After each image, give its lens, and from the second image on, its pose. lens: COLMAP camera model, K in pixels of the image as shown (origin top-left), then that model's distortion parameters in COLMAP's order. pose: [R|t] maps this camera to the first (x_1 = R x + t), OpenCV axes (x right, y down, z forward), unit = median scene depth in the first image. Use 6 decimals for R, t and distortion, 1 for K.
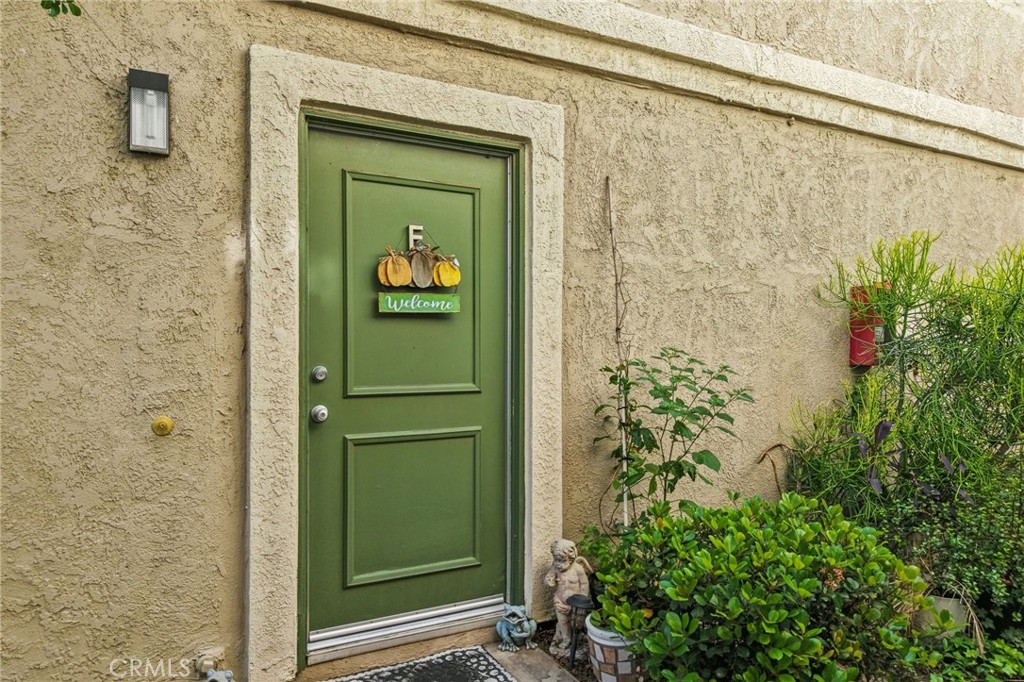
lens RADIAL K [[674.1, 0, 512.0], [0, 674.1, 341.0], [0, 0, 1]] dist [0.047477, -0.070761]
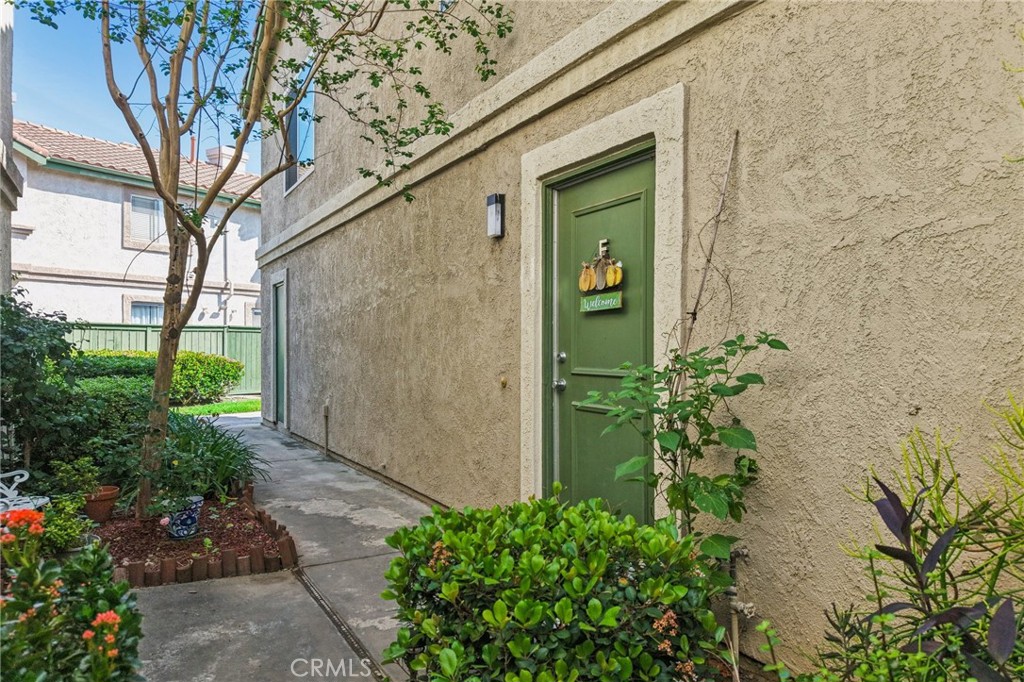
lens RADIAL K [[674.1, 0, 512.0], [0, 674.1, 341.0], [0, 0, 1]] dist [0.047477, -0.070761]
pose [[0.046799, -0.013380, -0.998815, 0.918131], [0.002978, 0.999908, -0.013255, 0.025794], [0.998900, -0.002355, 0.046835, 0.653905]]
